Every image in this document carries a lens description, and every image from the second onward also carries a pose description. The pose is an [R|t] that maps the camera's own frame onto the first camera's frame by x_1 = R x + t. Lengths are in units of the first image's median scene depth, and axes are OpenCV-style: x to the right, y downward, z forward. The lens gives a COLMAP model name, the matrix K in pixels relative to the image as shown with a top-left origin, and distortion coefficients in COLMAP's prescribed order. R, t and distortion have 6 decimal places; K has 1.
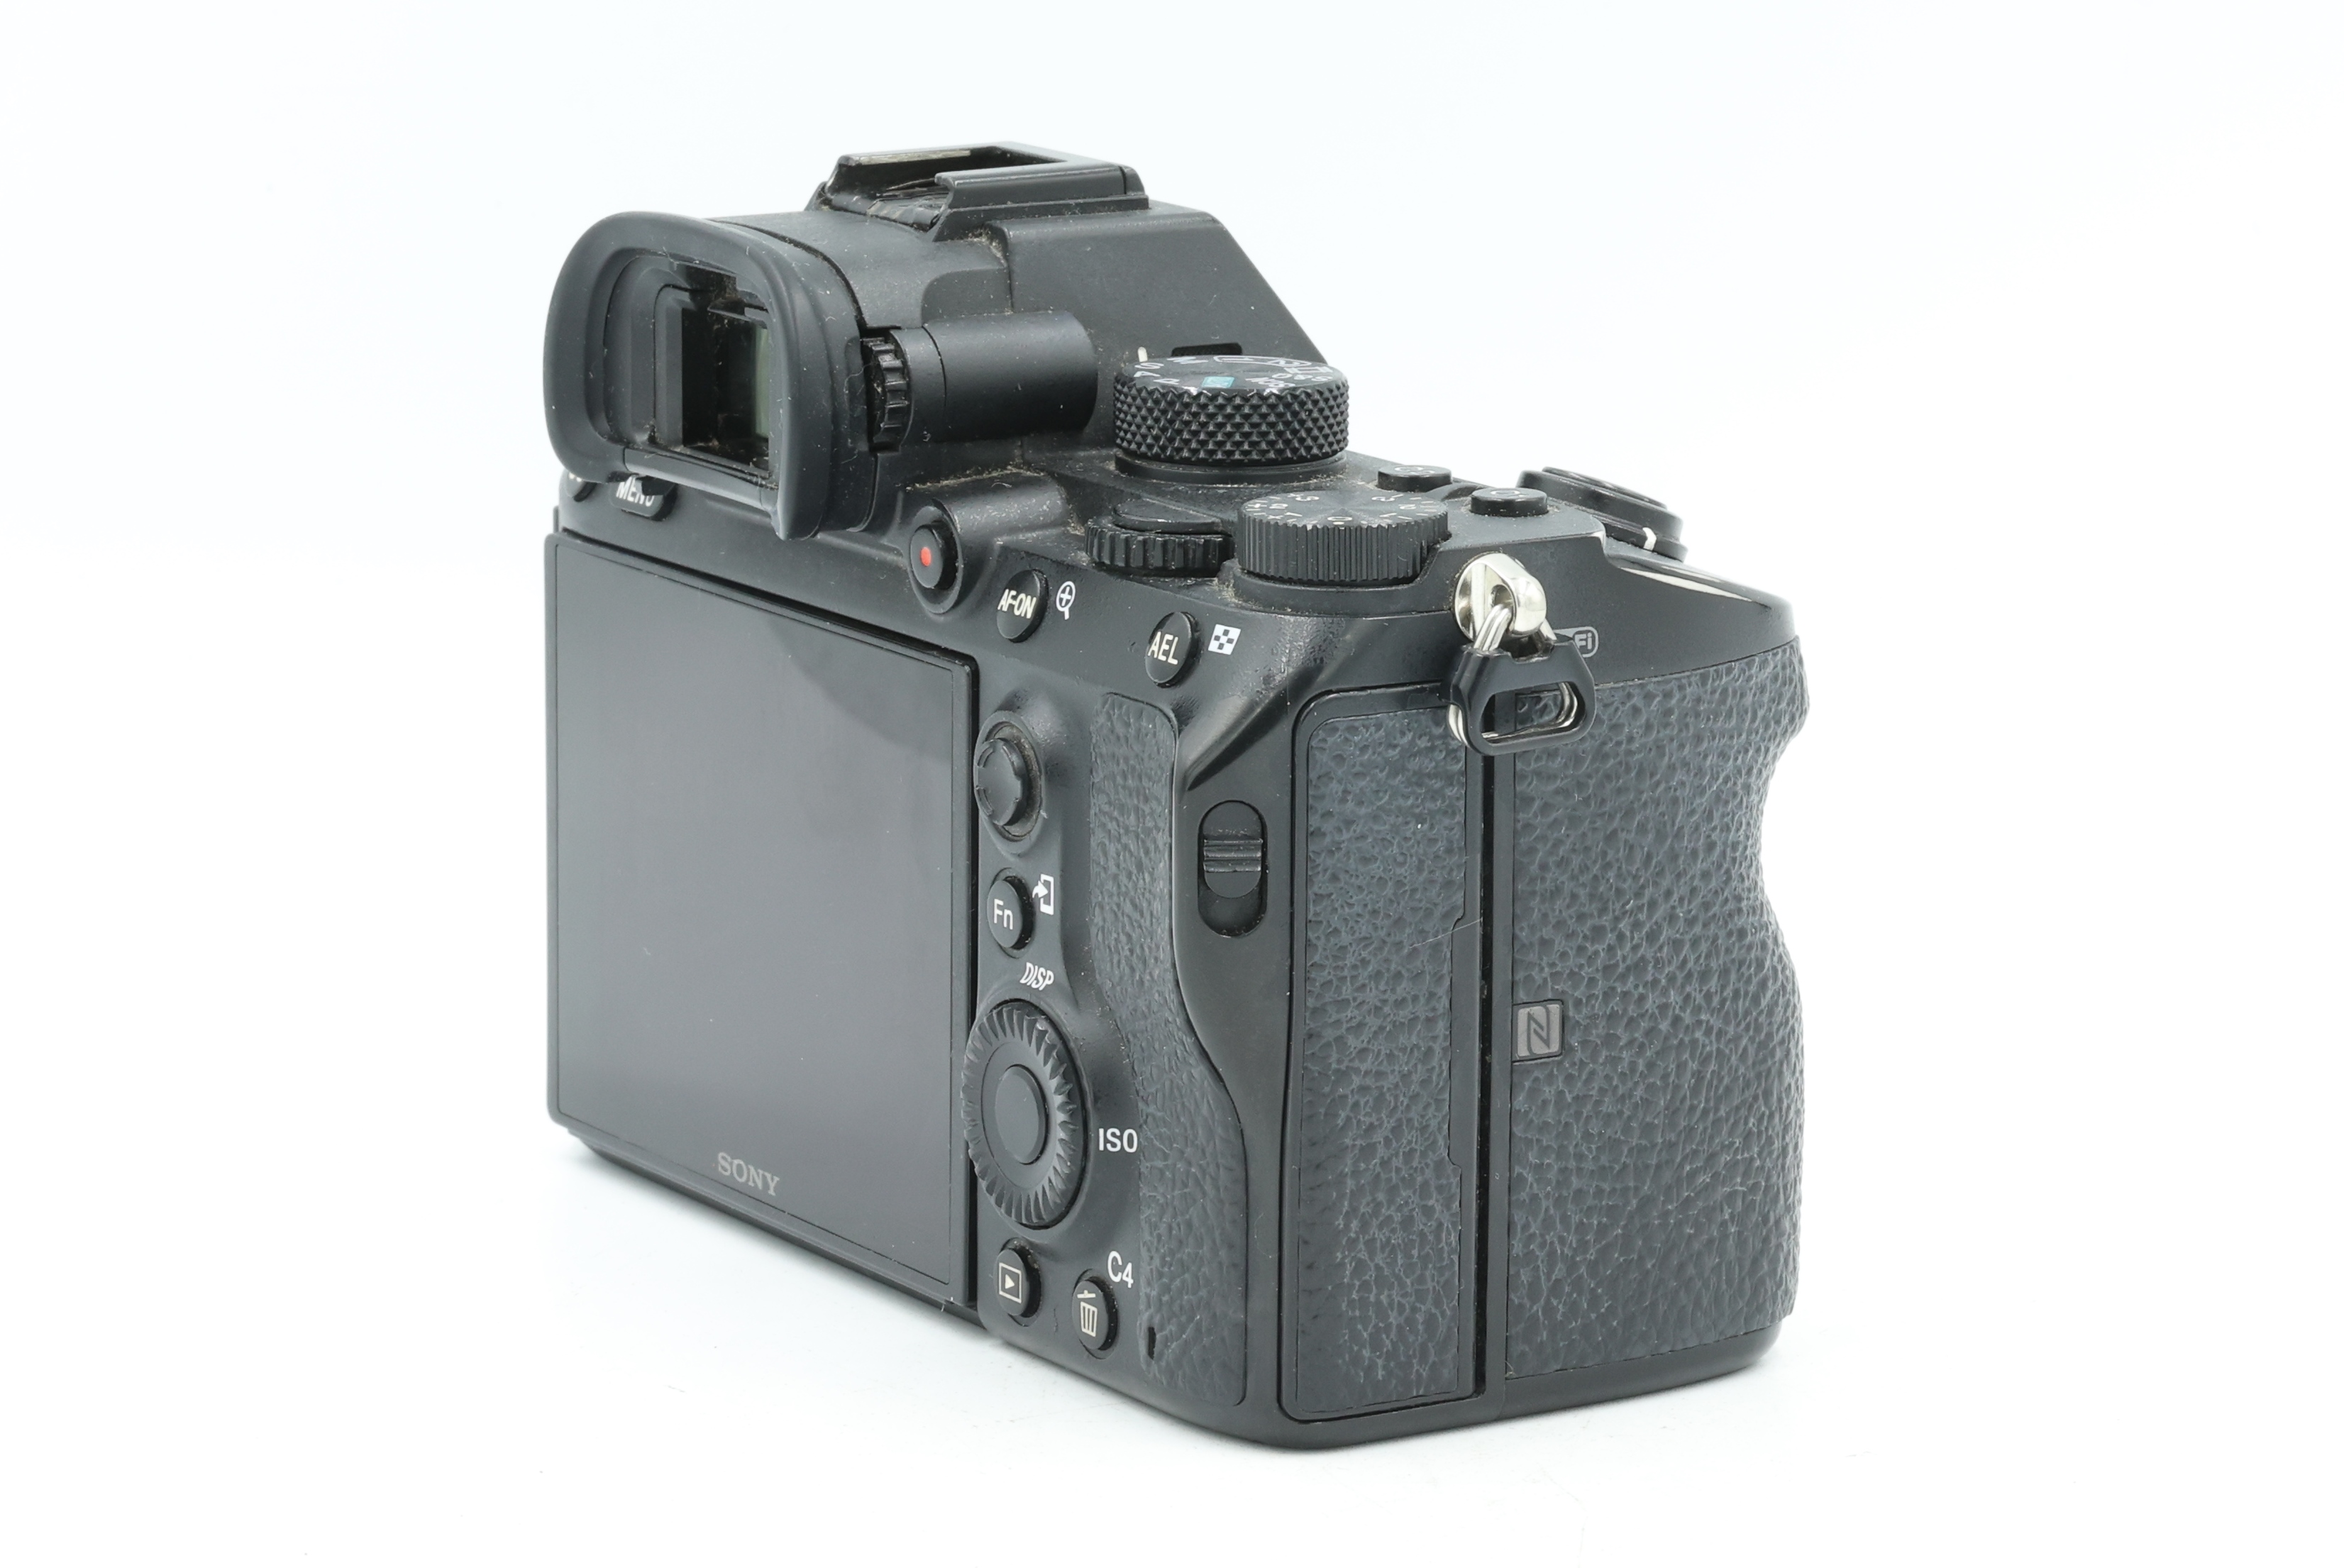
lens RADIAL K [[8156.9, 0, 1172.0], [0, 8156.9, 784.0], [0, 0, 1]] dist [0.094108, 1.386959]
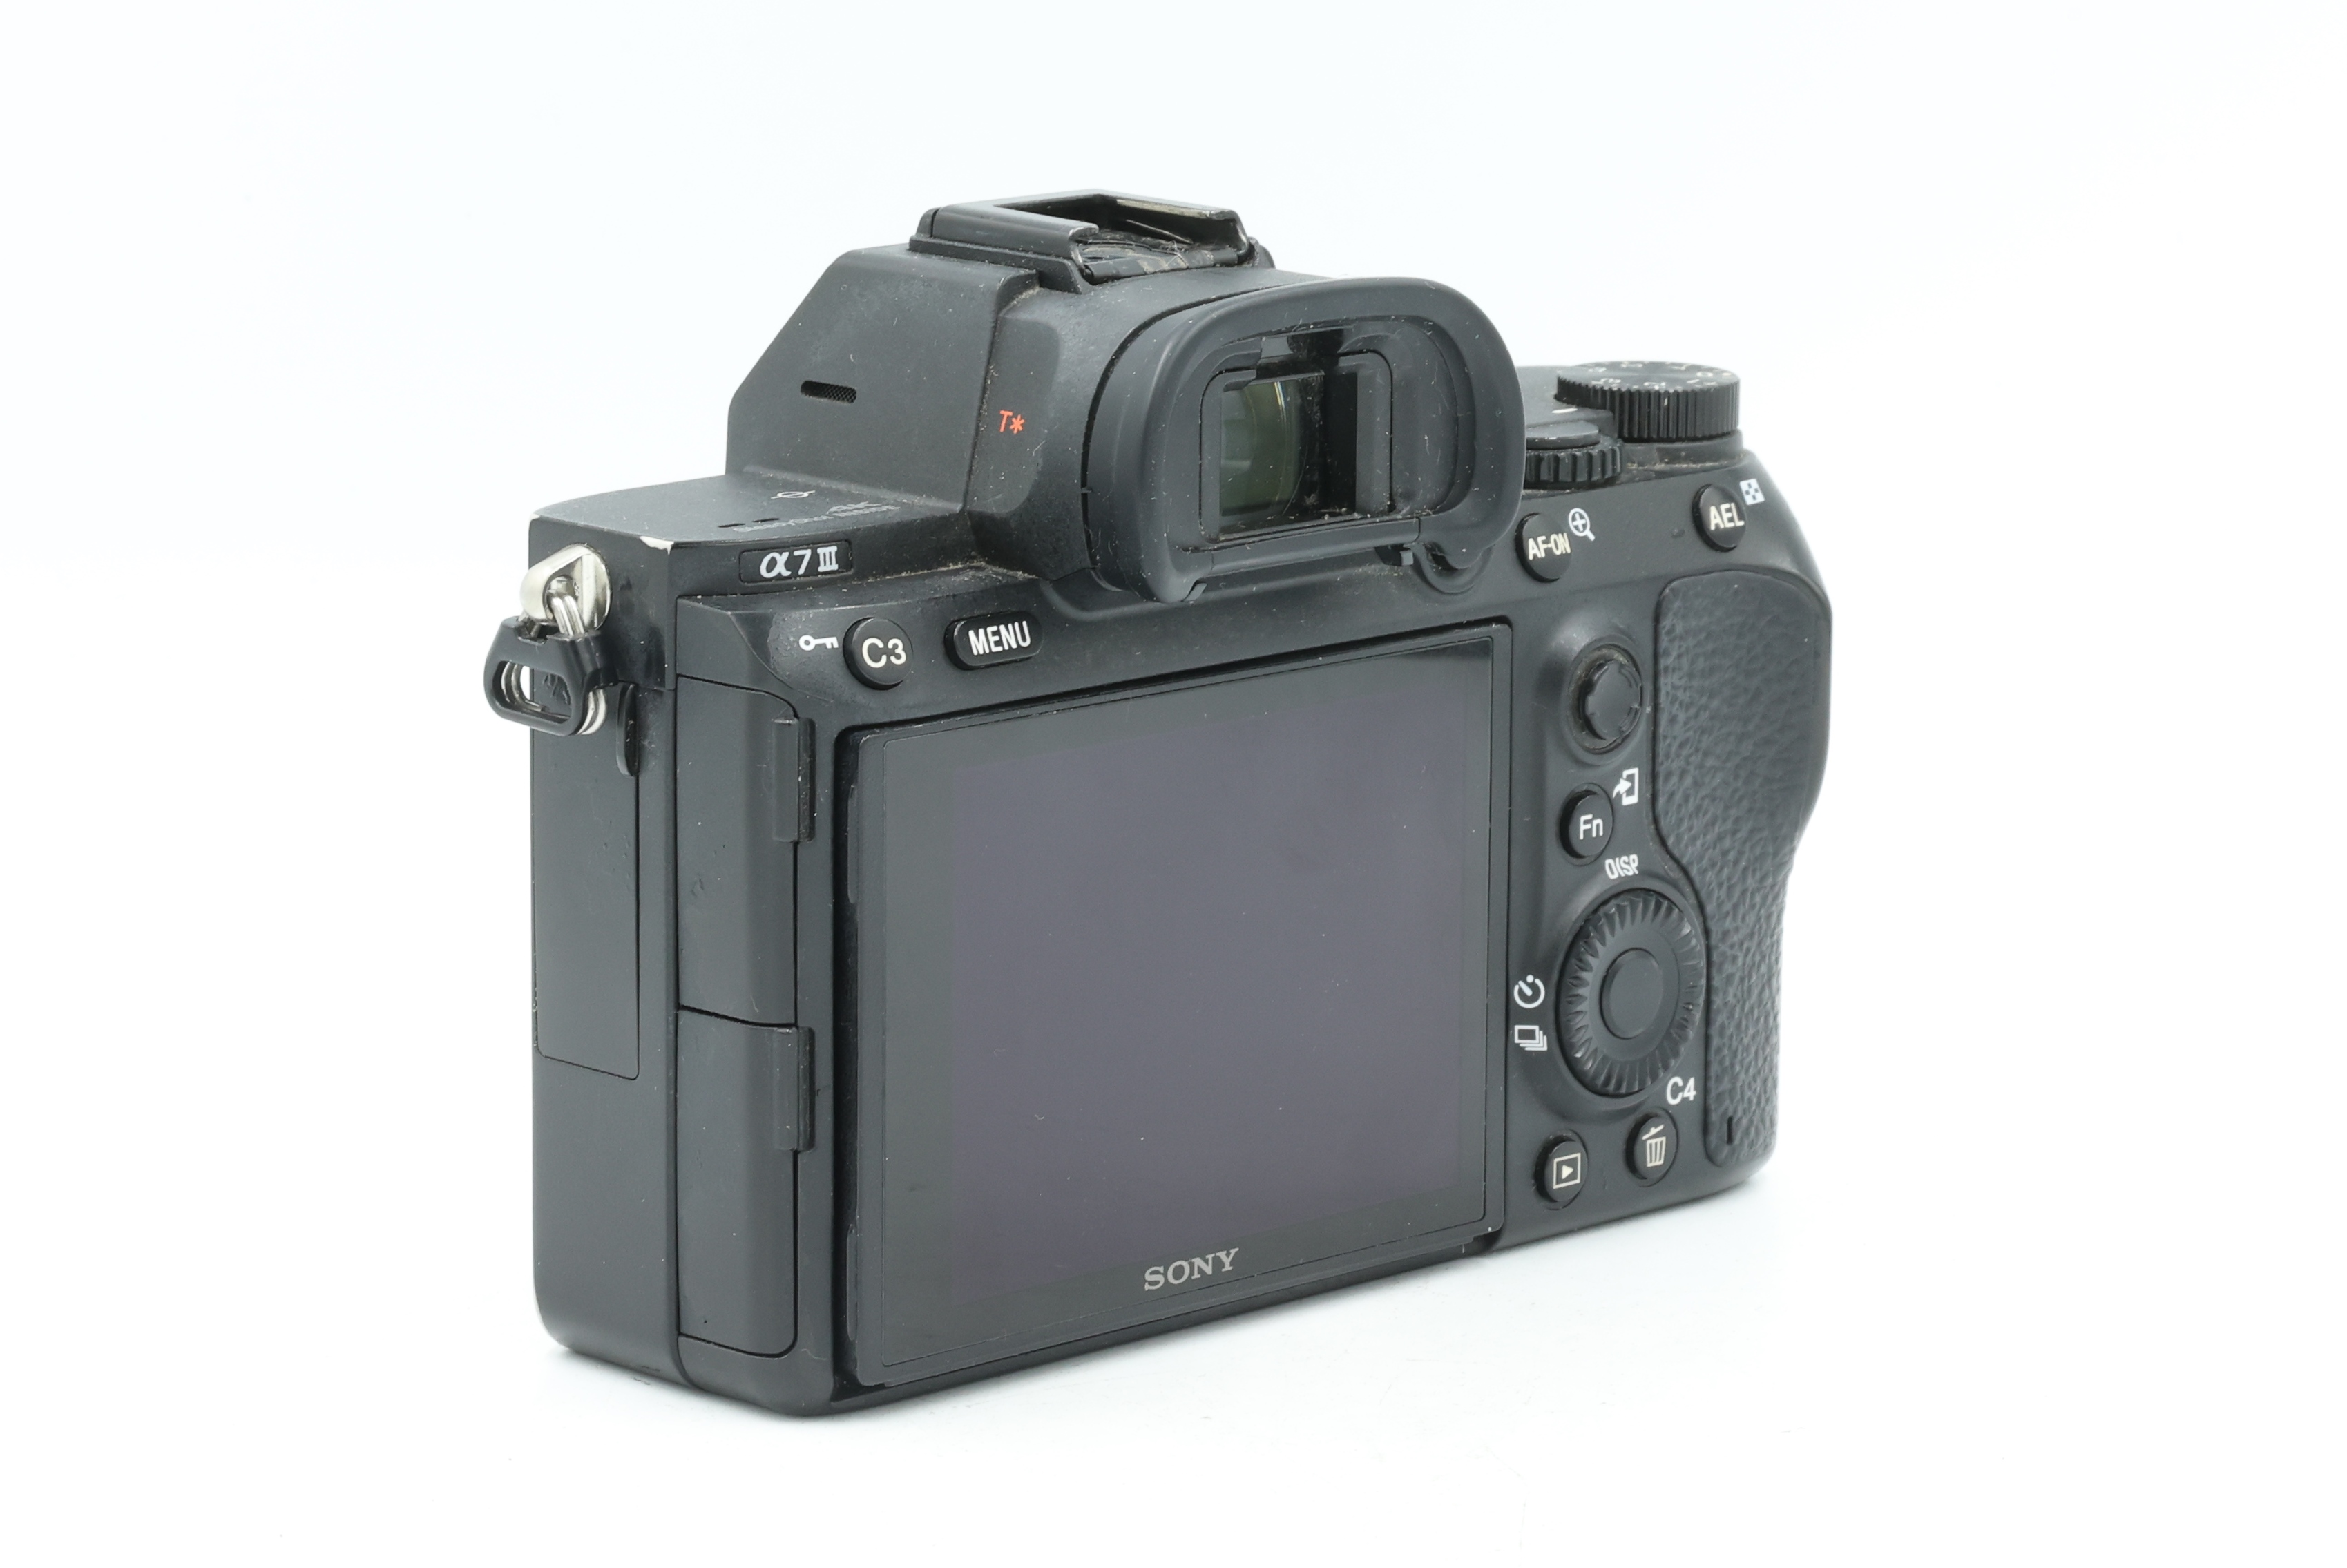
lens RADIAL K [[8167.3, 0, 1173.5], [0, 8167.3, 784.0], [0, 0, 1]] dist [0.094108, 1.386959]
pose [[-0.212055, -0.199296, 0.956720, -1.046035], [0.189013, 0.952135, 0.240236, -0.260543], [-0.958805, 0.231775, -0.164236, 1.229725]]
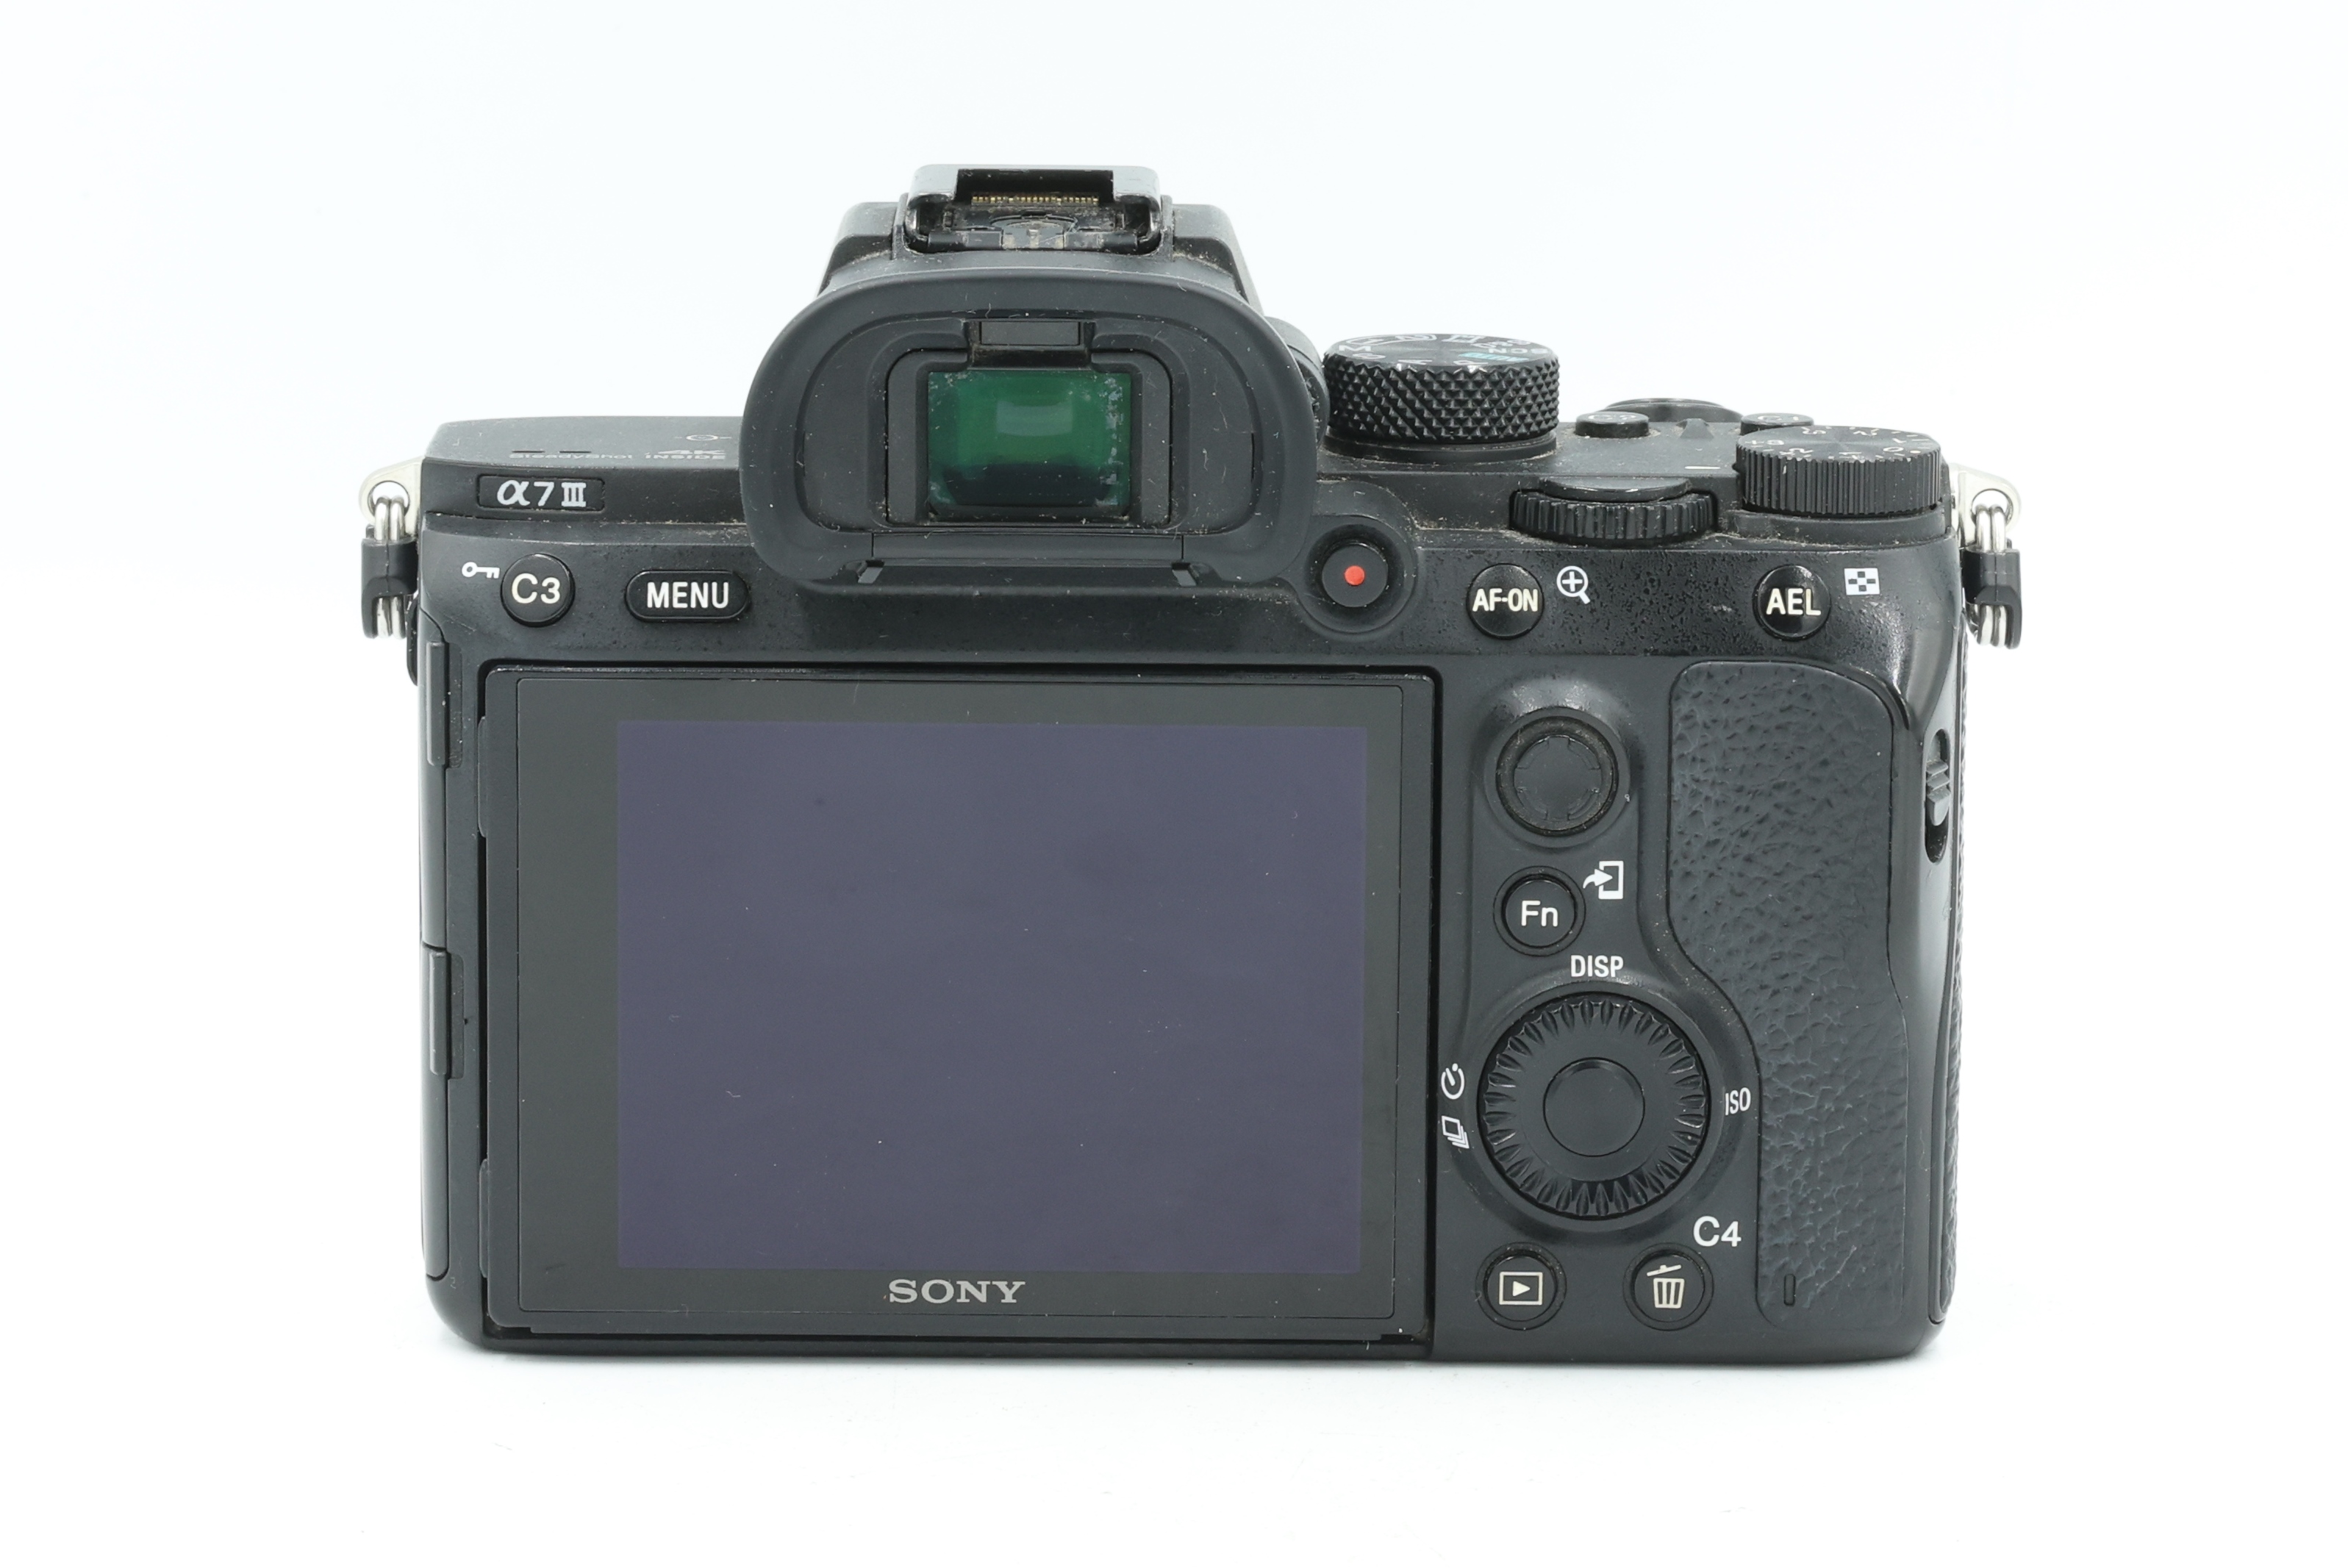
lens RADIAL K [[8170.4, 0, 1174.0], [0, 8170.4, 784.0], [0, 0, 1]] dist [0.094108, 1.386959]
pose [[0.545235, -0.163230, 0.822238, -0.855087], [0.166342, 0.982421, 0.084726, -0.090517], [-0.821614, 0.090577, 0.562803, 0.477982]]
